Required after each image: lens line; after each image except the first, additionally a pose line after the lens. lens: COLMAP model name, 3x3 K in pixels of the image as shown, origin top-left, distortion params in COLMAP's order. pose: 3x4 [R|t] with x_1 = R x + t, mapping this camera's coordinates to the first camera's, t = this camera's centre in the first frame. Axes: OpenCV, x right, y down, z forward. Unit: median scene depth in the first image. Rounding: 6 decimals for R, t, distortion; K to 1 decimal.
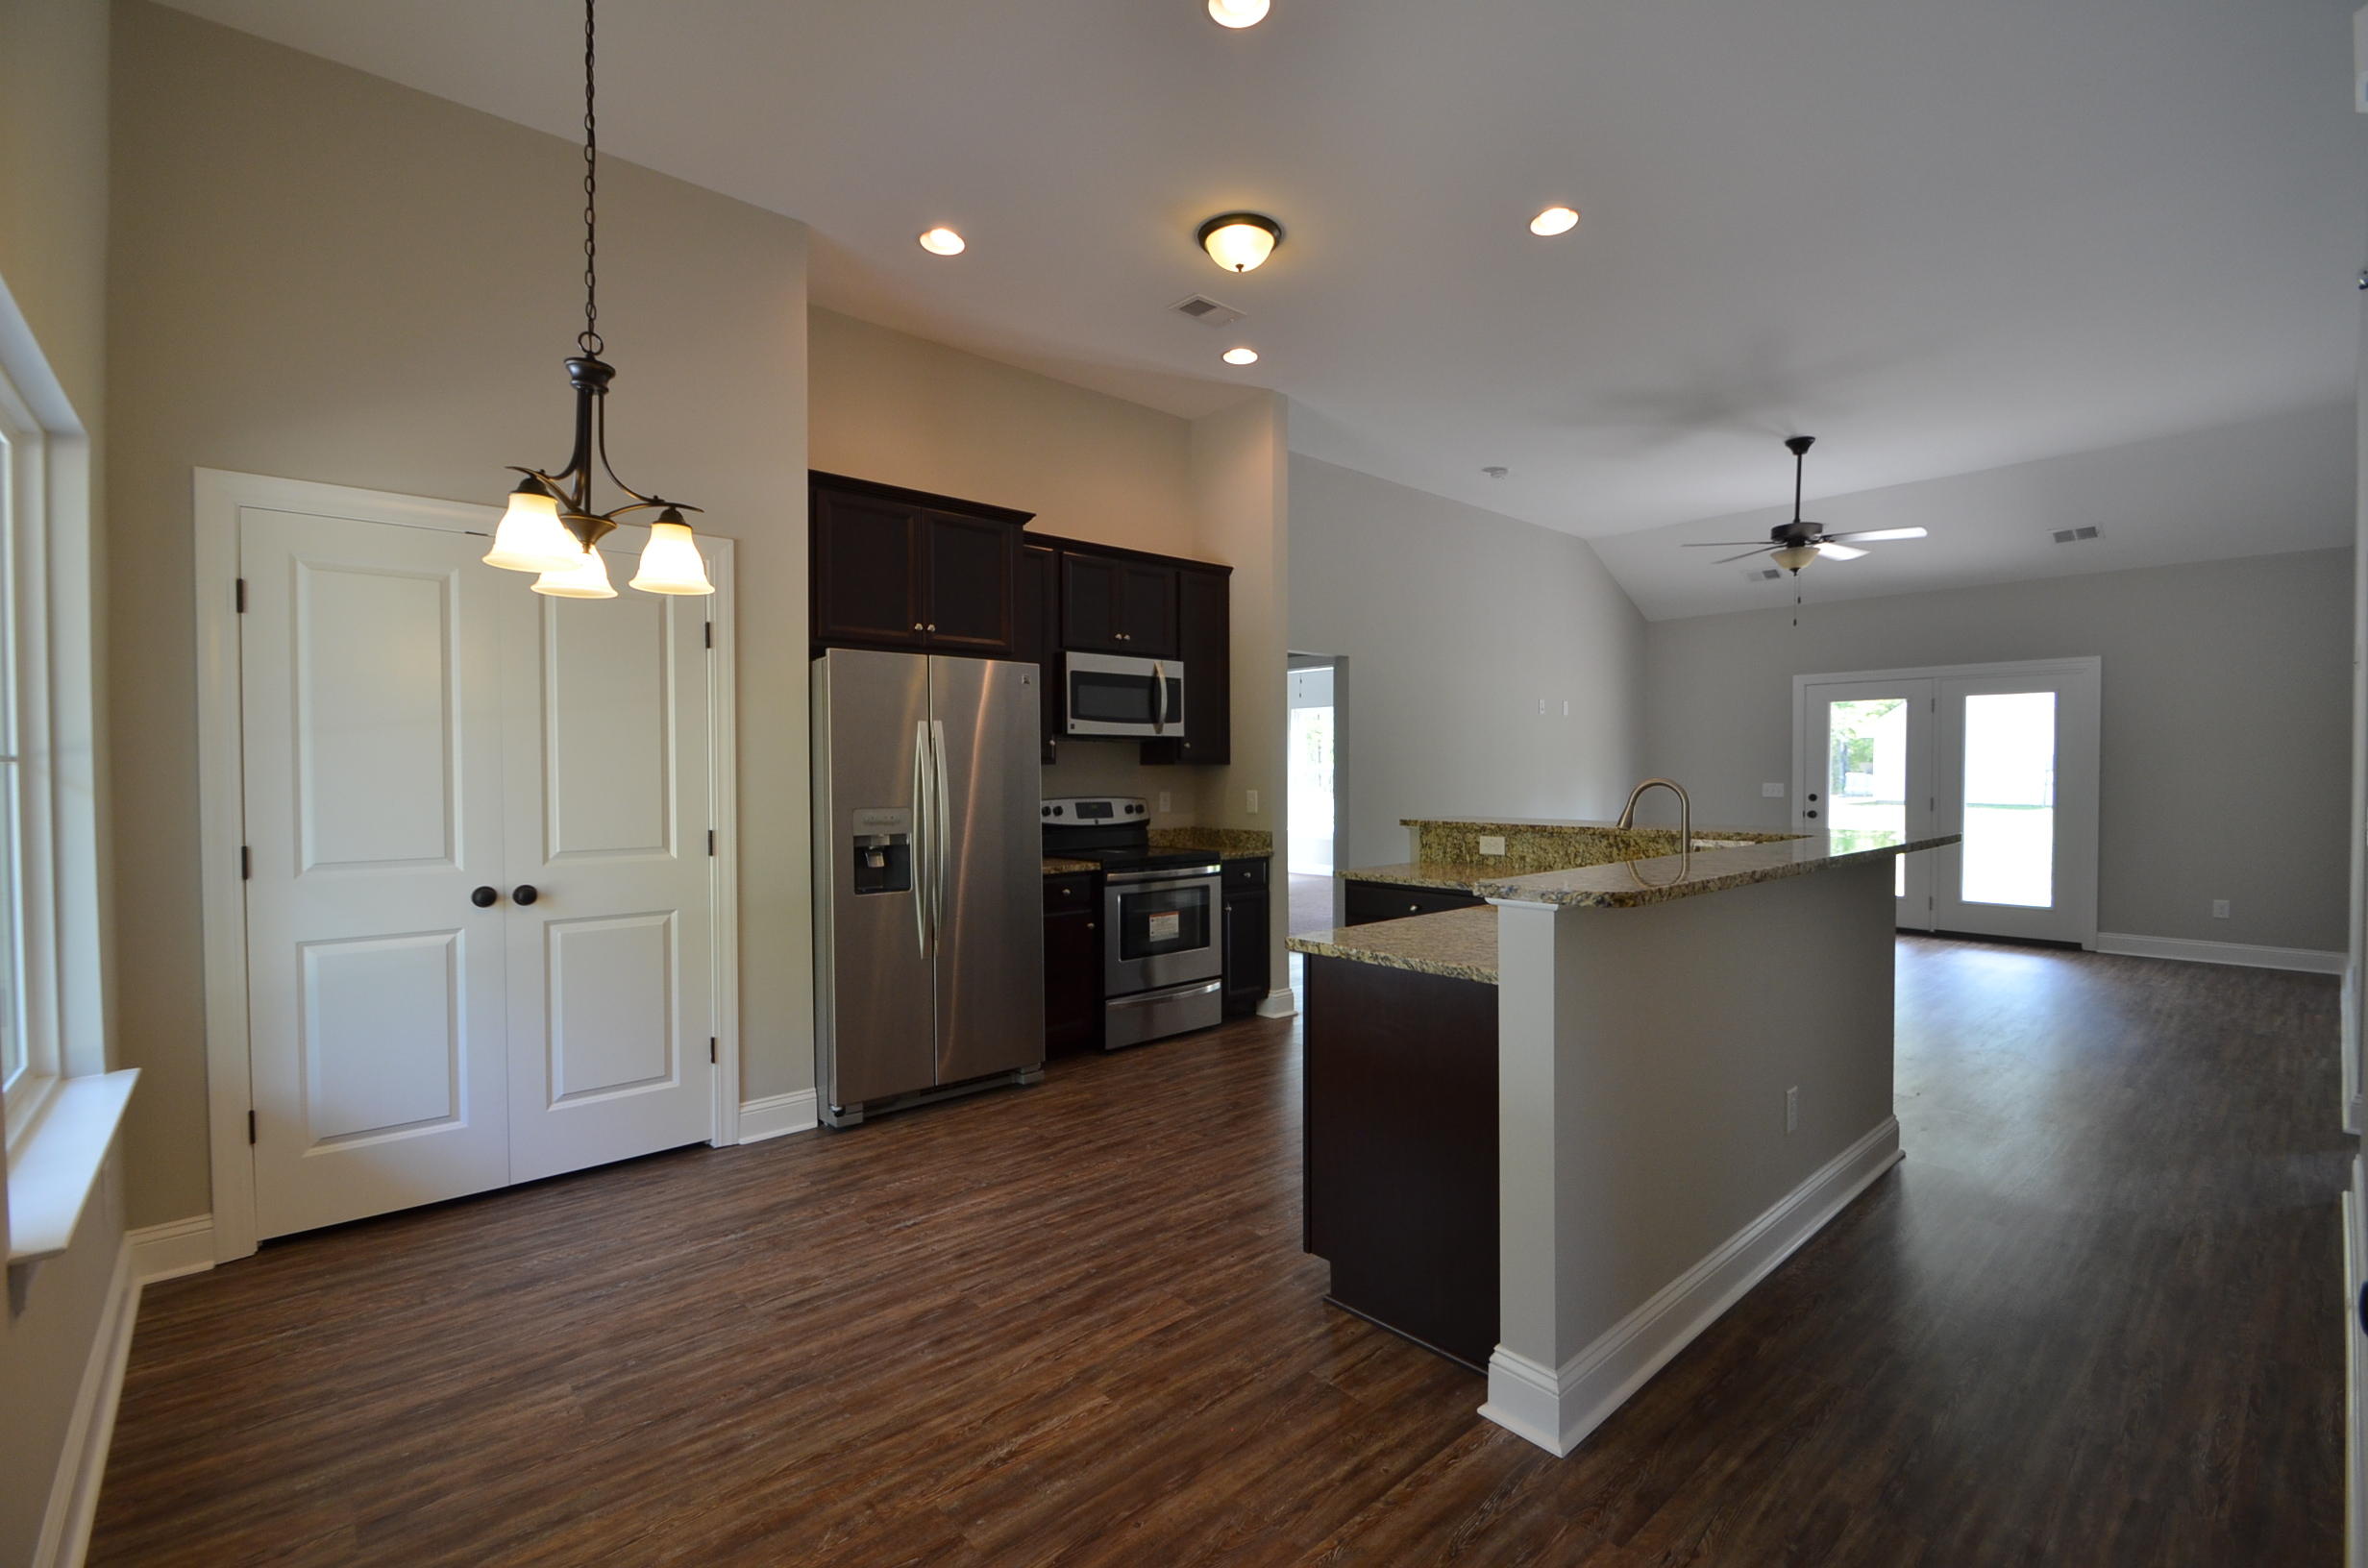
lens RADIAL K [[1035.3, 0, 1176.0], [0, 1035.3, 787.0], [0, 0, 1]] dist [0.009469, -0.012871]
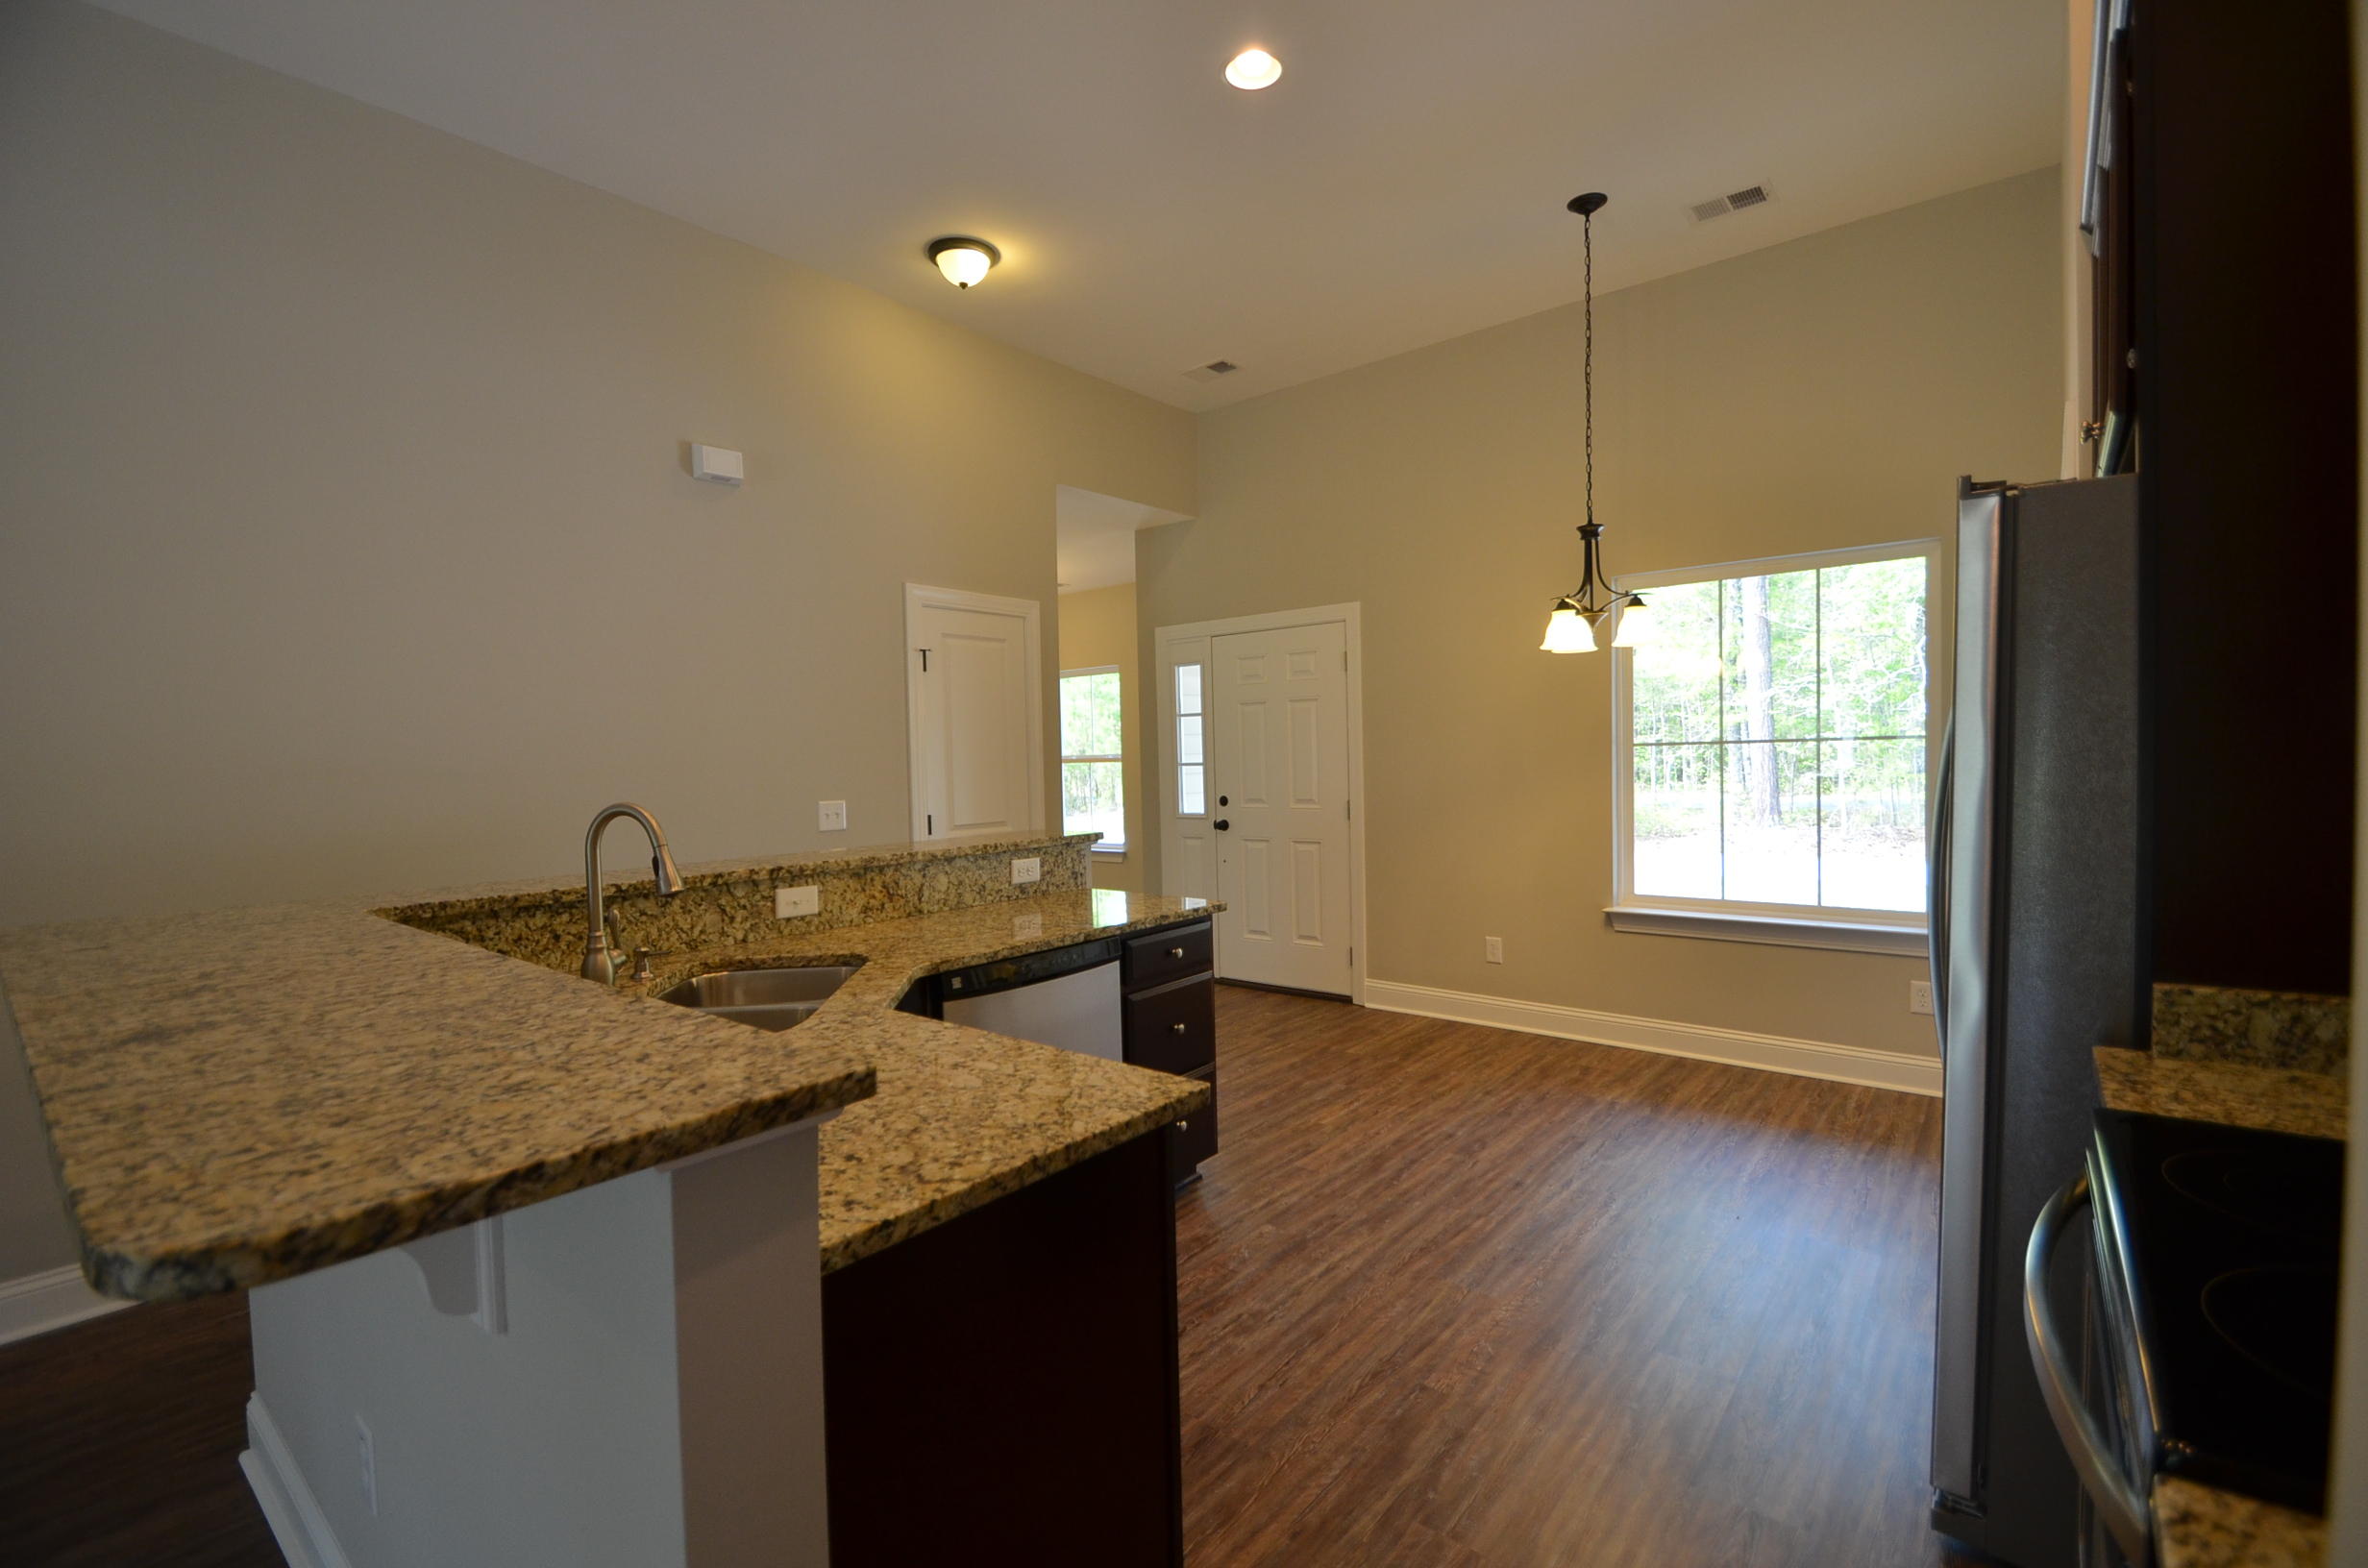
lens RADIAL K [[1035.3, 0, 1176.4], [0, 1035.3, 789.0], [0, 0, 1]] dist [0.009469, -0.012871]
pose [[-0.987153, 0.034491, -0.156014, 0.184662], [0.026497, 0.998241, 0.053031, -0.028524], [0.157568, 0.048216, -0.986330, 1.157740]]
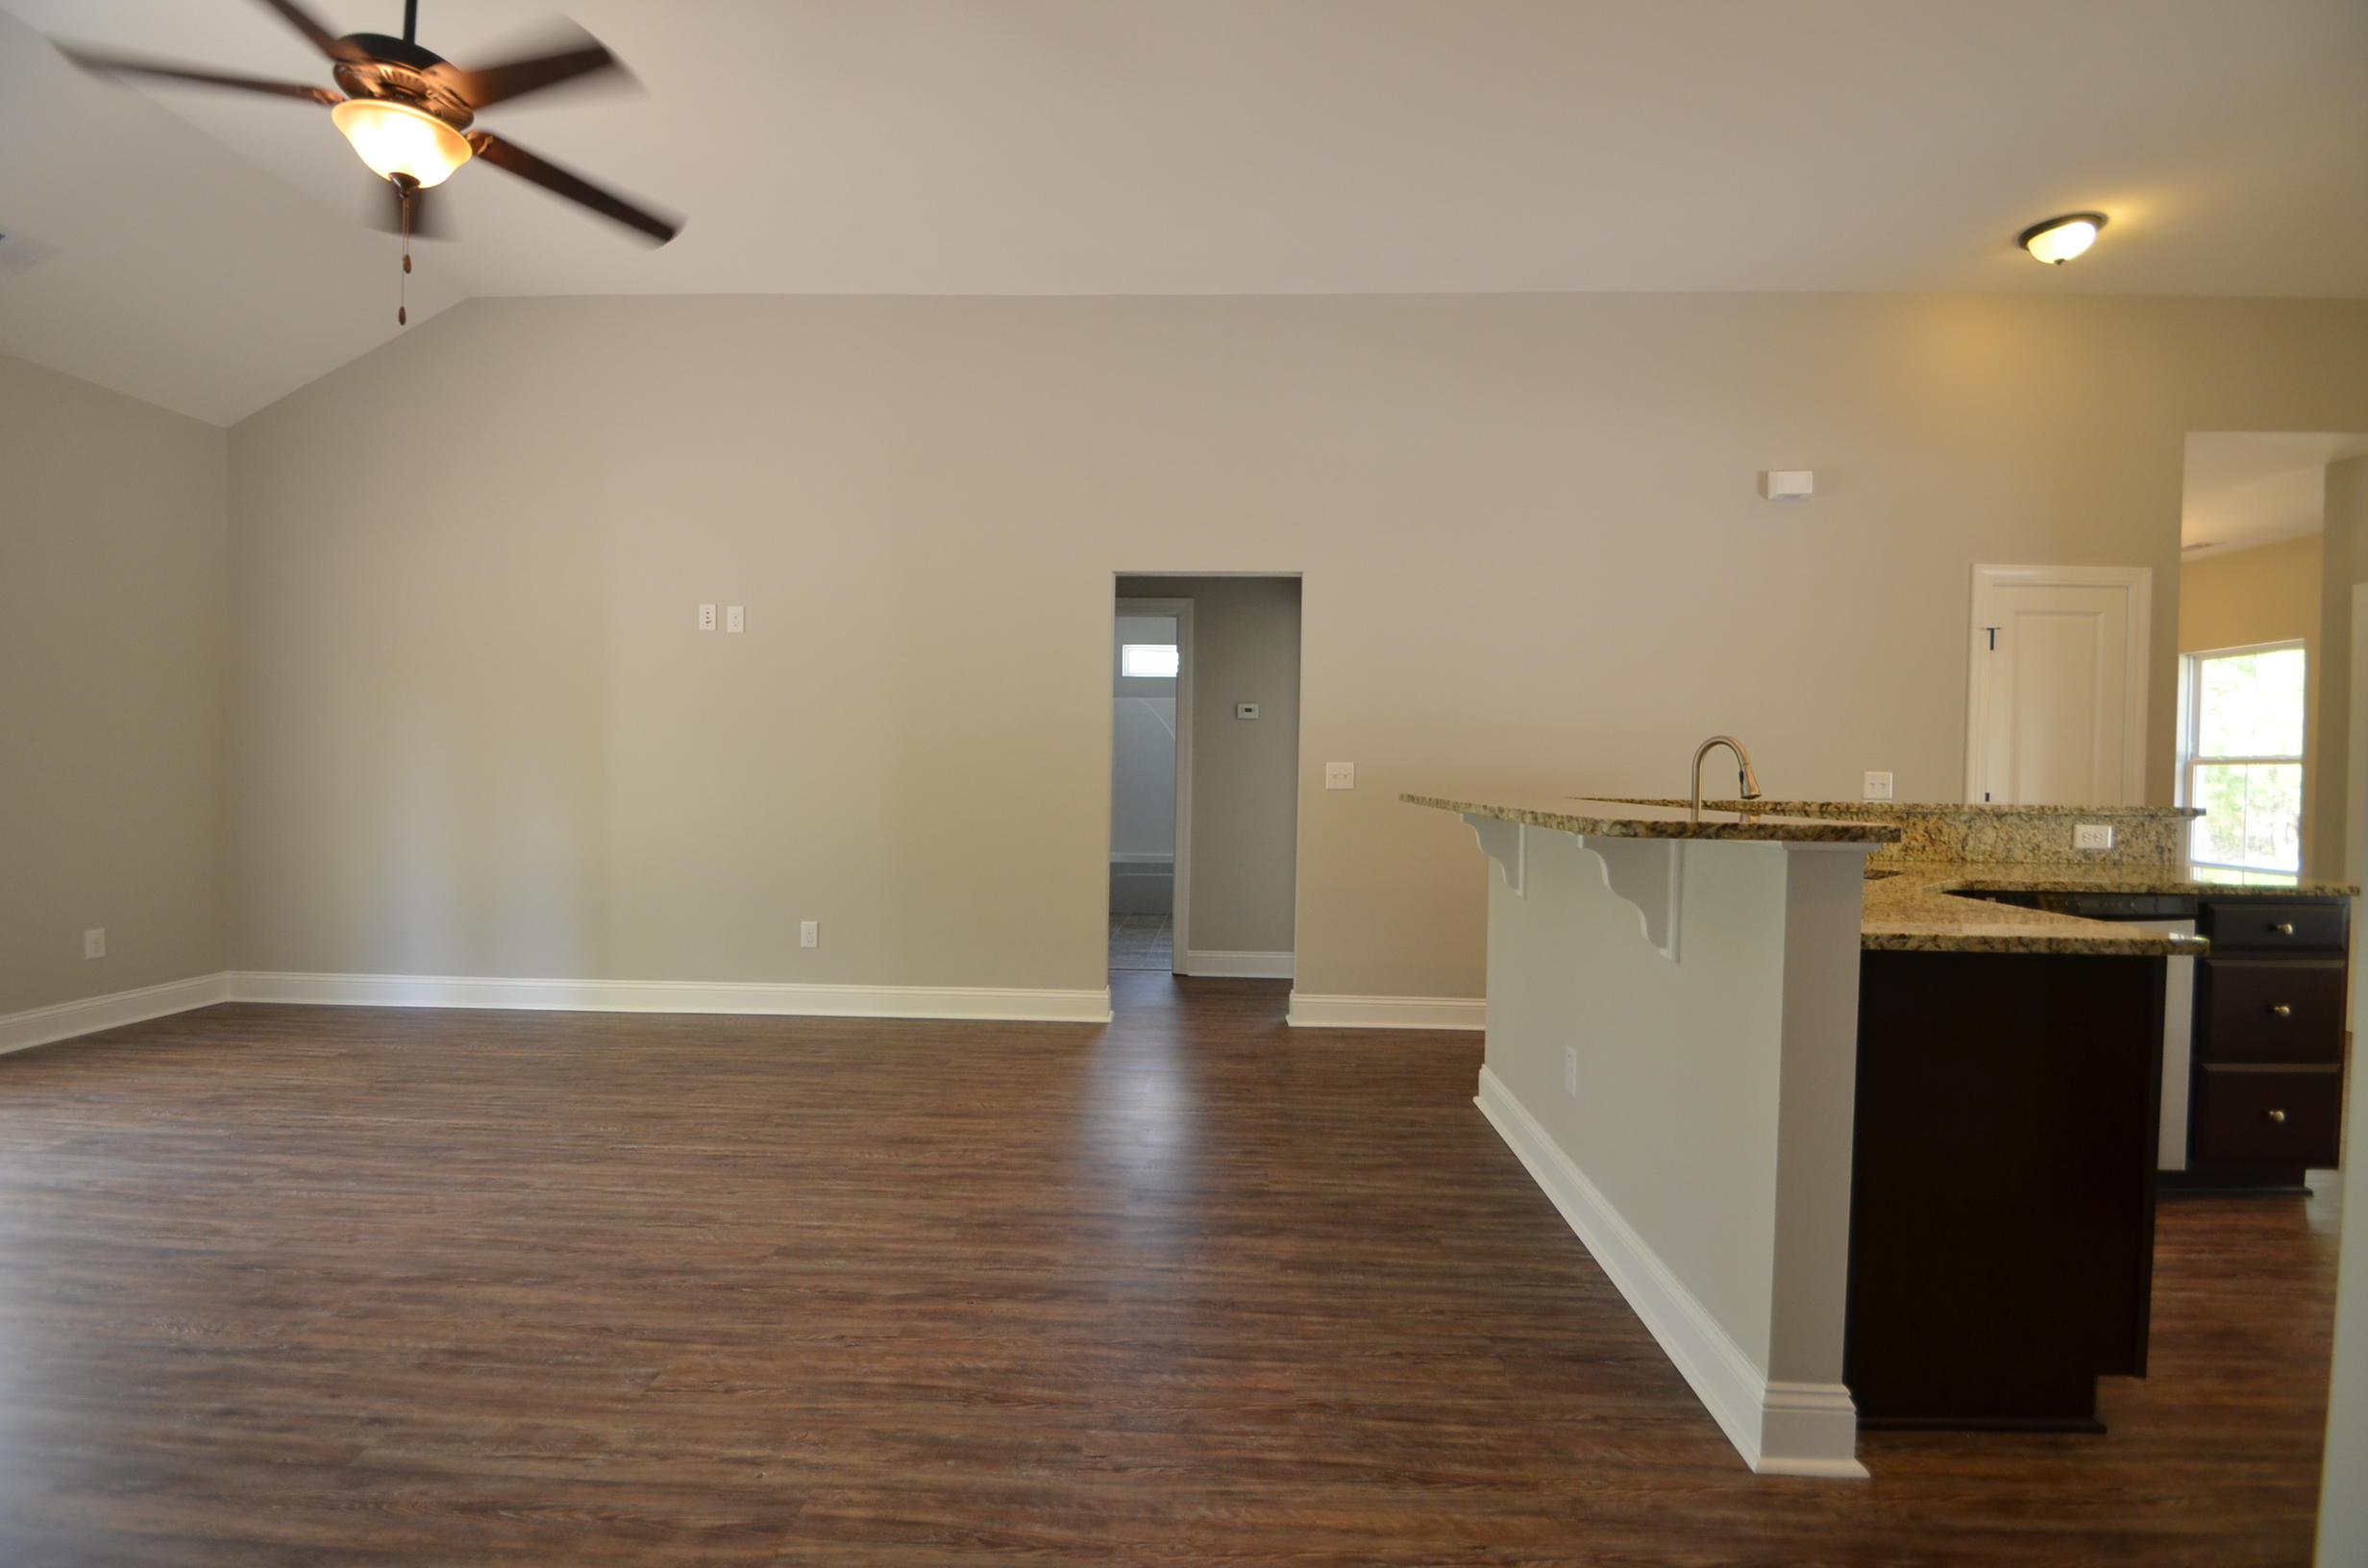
lens RADIAL K [[1035.3, 0, 1181.7], [0, 1035.3, 780.6], [0, 0, 1]] dist [0.009469, -0.012871]
pose [[-0.728412, -0.016820, 0.684933, 0.148785], [-0.001030, 0.999724, 0.023455, 0.005897], [-0.685139, 0.016379, -0.728228, 1.384013]]
